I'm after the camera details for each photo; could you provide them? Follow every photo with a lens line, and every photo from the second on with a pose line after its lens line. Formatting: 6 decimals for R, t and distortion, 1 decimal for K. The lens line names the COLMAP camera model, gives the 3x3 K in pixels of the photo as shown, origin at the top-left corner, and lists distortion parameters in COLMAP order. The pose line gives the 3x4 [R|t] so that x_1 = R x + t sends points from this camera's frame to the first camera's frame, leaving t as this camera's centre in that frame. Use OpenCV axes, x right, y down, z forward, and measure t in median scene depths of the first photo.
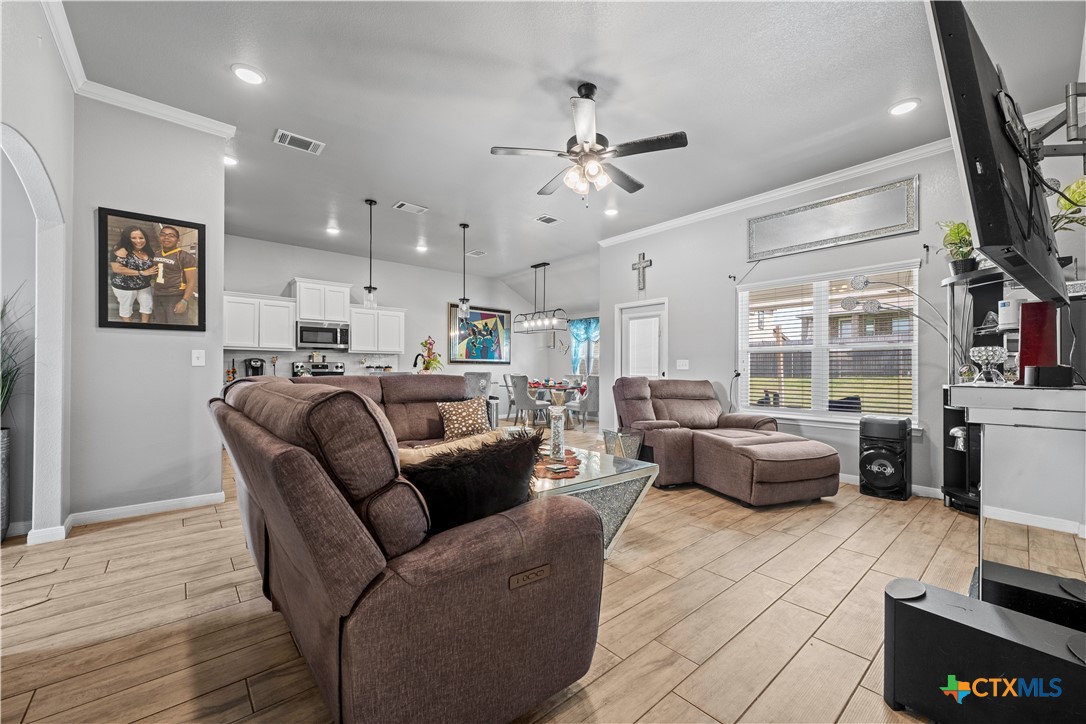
lens RADIAL K [[430.0, 0, 549.7], [0, 430.0, 366.1], [0, 0, 1]] dist [-0.000237, -0.000434]
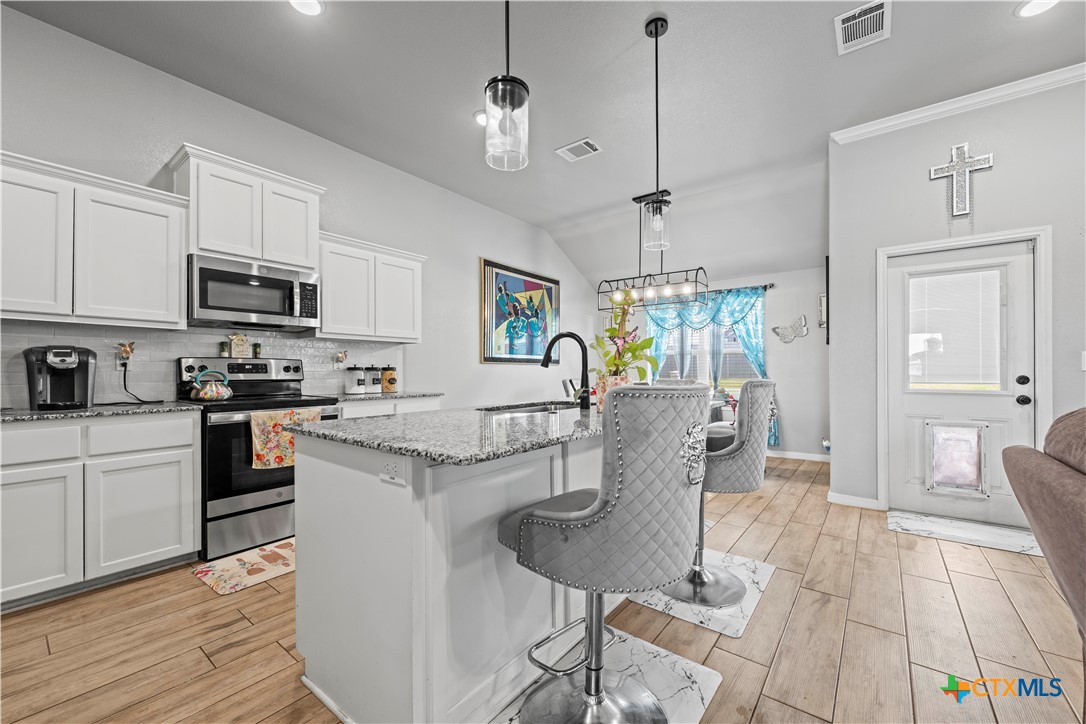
lens RADIAL K [[430.0, 0, 549.6], [0, 430.0, 367.7], [0, 0, 1]] dist [-0.000237, -0.000434]
pose [[0.980744, -0.003005, 0.195273, -0.313198], [0.002783, 0.999995, 0.001411, 0.001188], [-0.195276, -0.000840, 0.980748, 0.501999]]
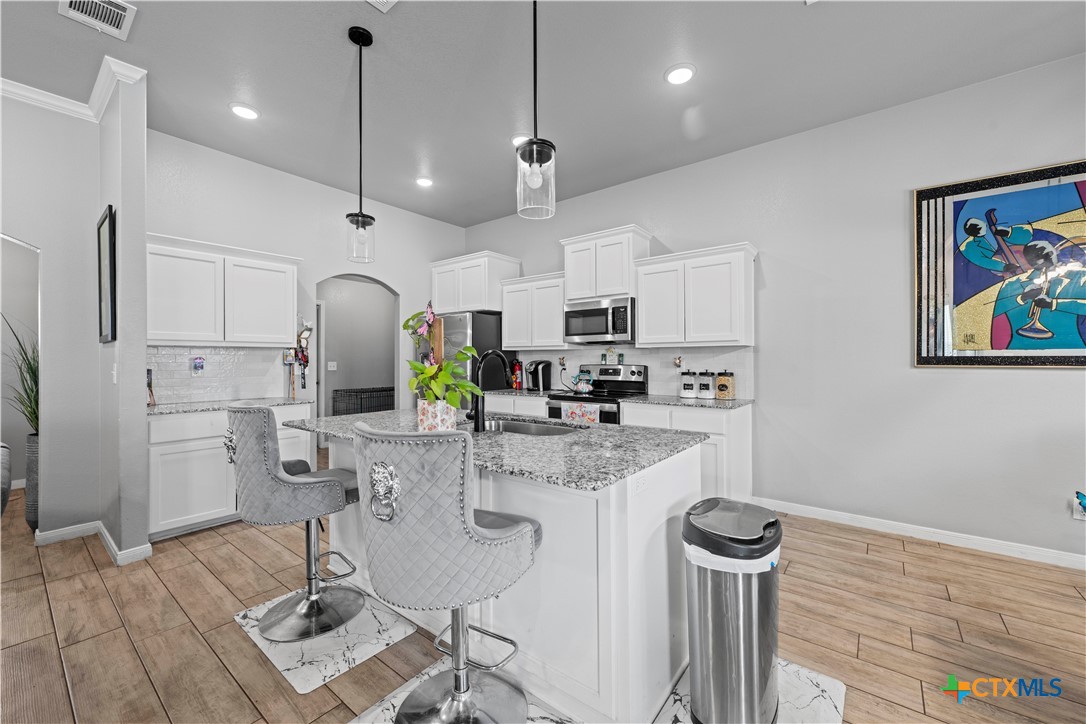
lens RADIAL K [[430.0, 0, 546.2], [0, 430.0, 356.3], [0, 0, 1]] dist [-0.000237, -0.000434]
pose [[0.187582, -0.011356, -0.982183, 0.059480], [0.011396, 0.999891, -0.009384, -0.016240], [0.982183, -0.009432, 0.187691, 0.781195]]
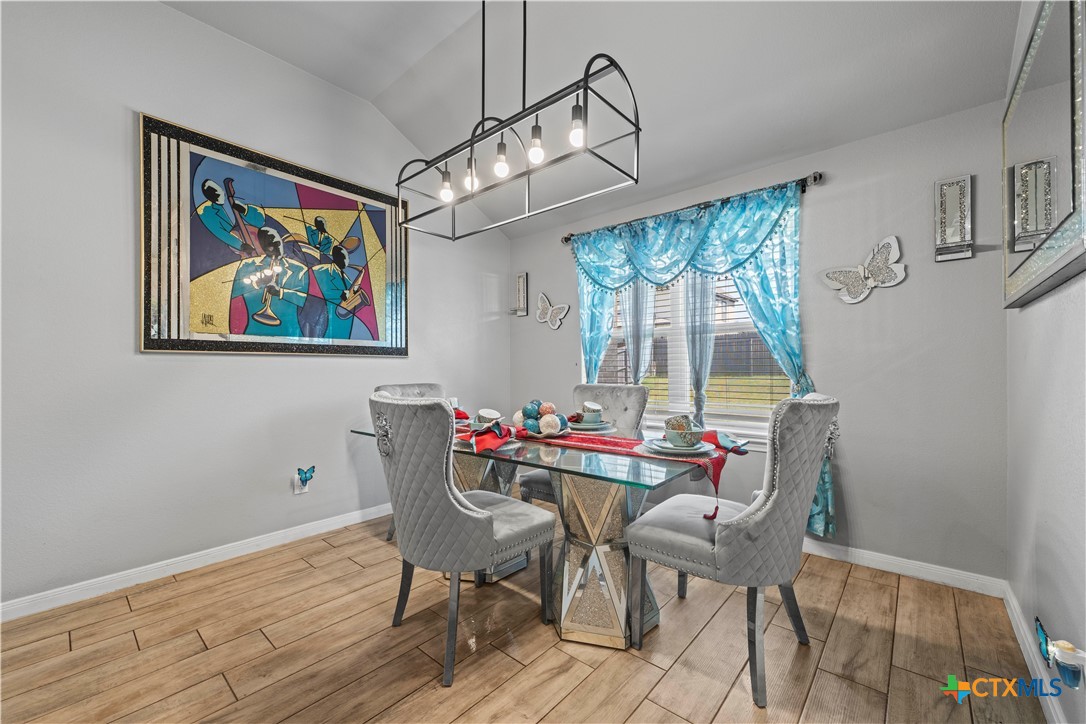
lens RADIAL K [[430.0, 0, 548.2], [0, 430.0, 368.9], [0, 0, 1]] dist [-0.000237, -0.000434]
pose [[0.990260, -0.010357, 0.138848, -0.037204], [0.008599, 0.999875, 0.013249, 0.004568], [-0.138968, -0.011926, 0.990225, 0.865138]]
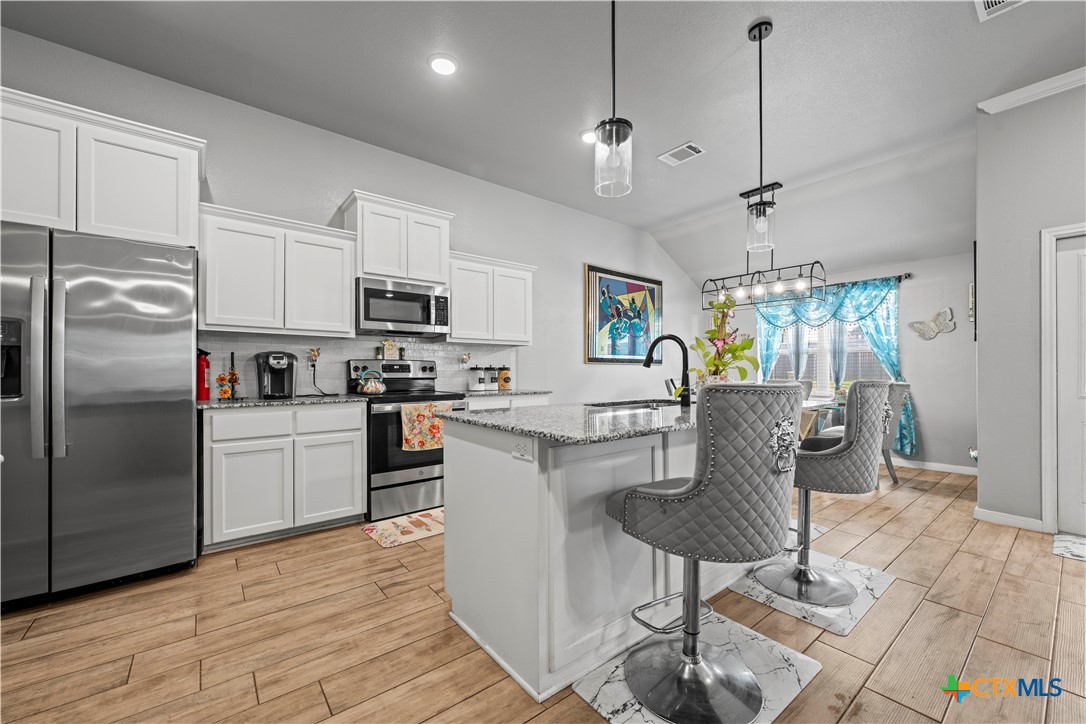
lens RADIAL K [[430.0, 0, 548.5], [0, 430.0, 368.9], [0, 0, 1]] dist [-0.000237, -0.000434]
pose [[0.999158, -0.003326, -0.040881, -0.318982], [0.003461, 0.999989, 0.003234, 0.001188], [0.040870, -0.003373, 0.999159, 0.468661]]
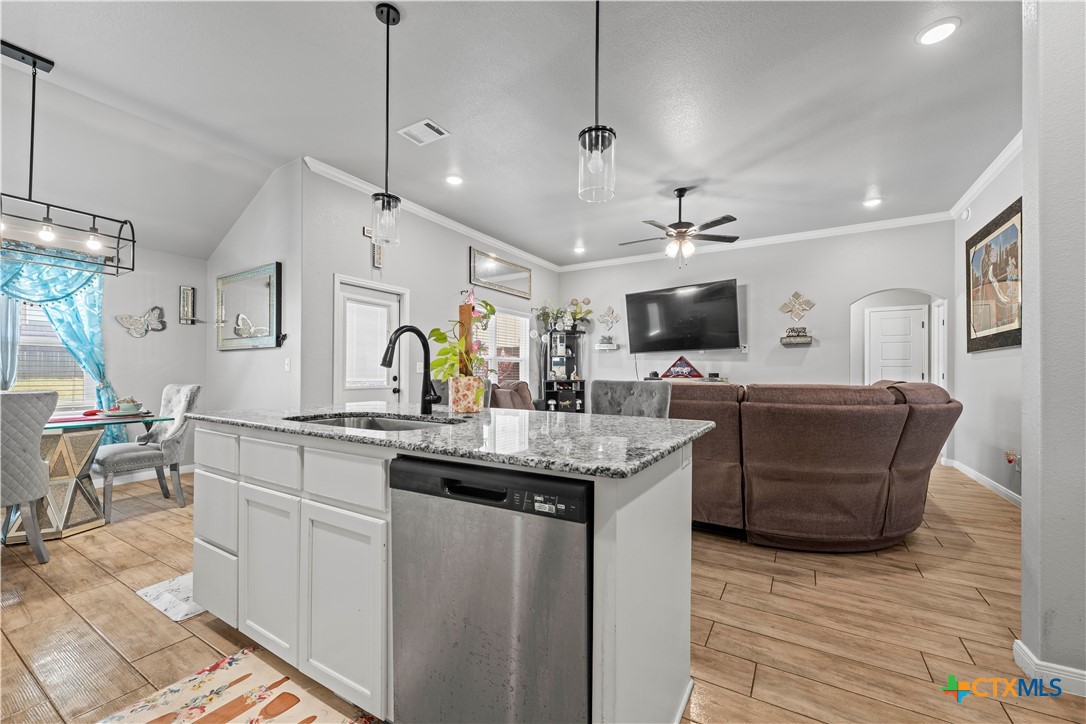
lens RADIAL K [[430.0, 0, 551.5], [0, 430.0, 371.2], [0, 0, 1]] dist [-0.000237, -0.000434]
pose [[-0.313452, 0.000702, 0.949604, -0.511931], [-0.011246, 0.999927, -0.004451, 0.003768], [-0.949537, -0.012074, -0.313421, 0.800967]]
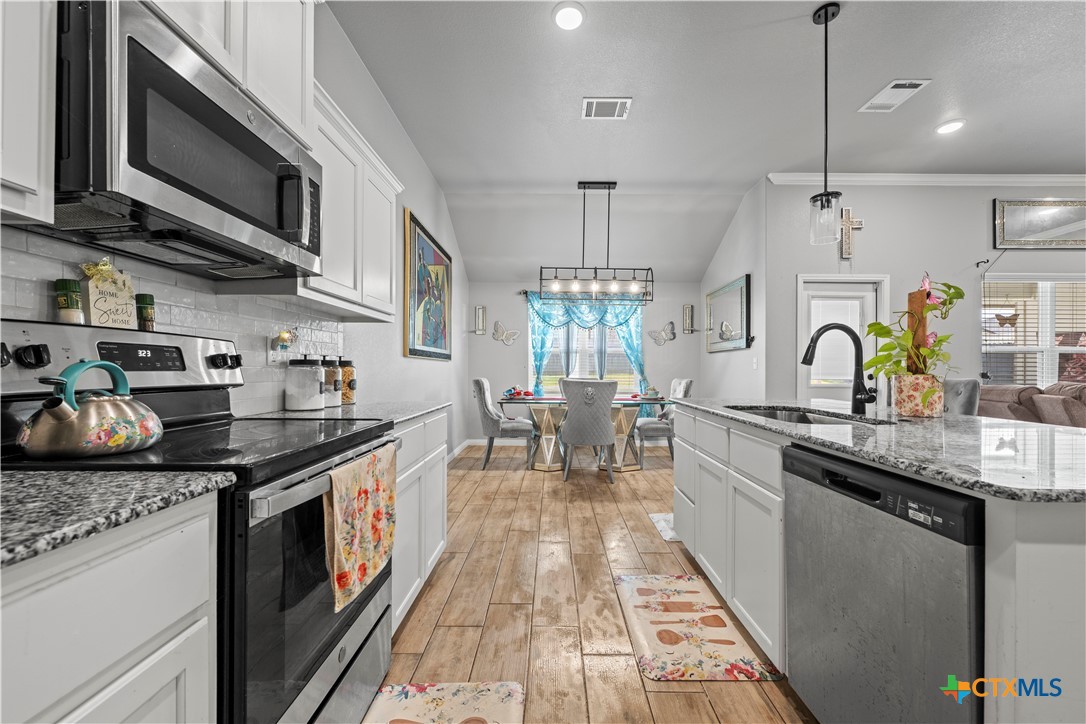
lens RADIAL K [[430.0, 0, 549.7], [0, 430.0, 365.9], [0, 0, 1]] dist [-0.000237, -0.000434]
pose [[0.663120, 0.006327, 0.748486, -0.546829], [-0.009557, 0.999954, 0.000015, 0.003436], [-0.748452, -0.007163, 0.663150, 0.758548]]
